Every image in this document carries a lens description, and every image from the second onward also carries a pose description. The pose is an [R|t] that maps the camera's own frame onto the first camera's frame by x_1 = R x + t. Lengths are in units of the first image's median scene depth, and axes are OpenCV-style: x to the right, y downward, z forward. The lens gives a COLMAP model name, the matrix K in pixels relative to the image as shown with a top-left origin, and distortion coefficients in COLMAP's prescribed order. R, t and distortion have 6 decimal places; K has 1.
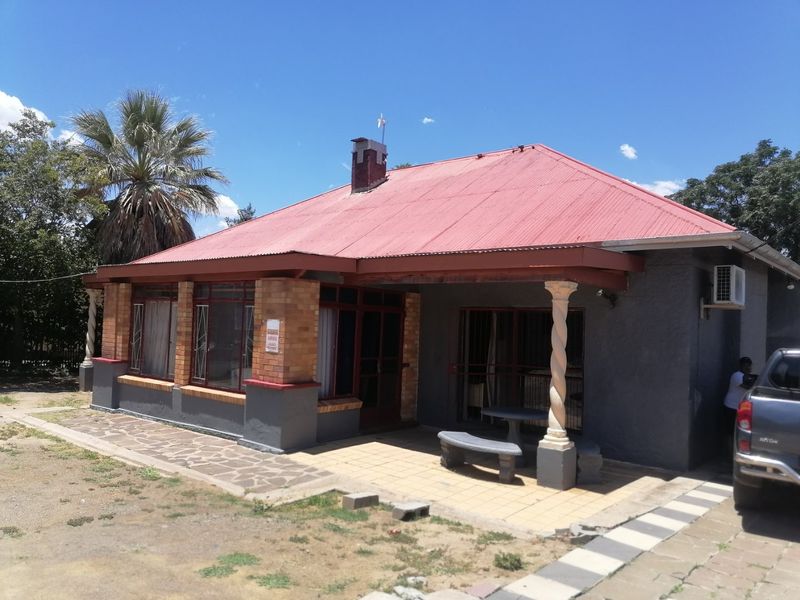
lens RADIAL K [[603.9, 0, 403.7], [0, 603.9, 309.3], [0, 0, 1]] dist [0.105802, -0.125507]
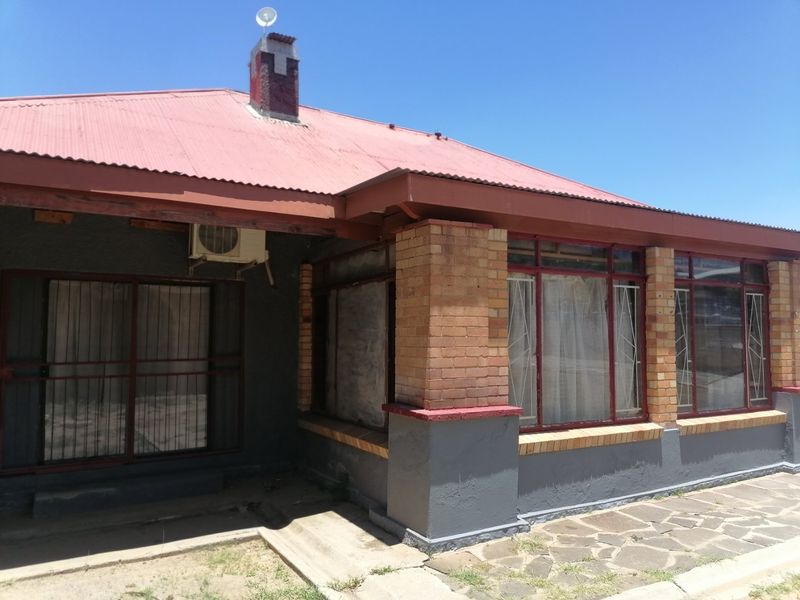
lens RADIAL K [[603.9, 0, 403.7], [0, 603.9, 309.3], [0, 0, 1]] dist [0.105802, -0.125507]
pose [[0.319575, 0.012525, 0.947478, -0.978655], [-0.007628, 0.999914, -0.010645, 0.022222], [-0.947530, -0.003826, 0.319643, 1.021019]]
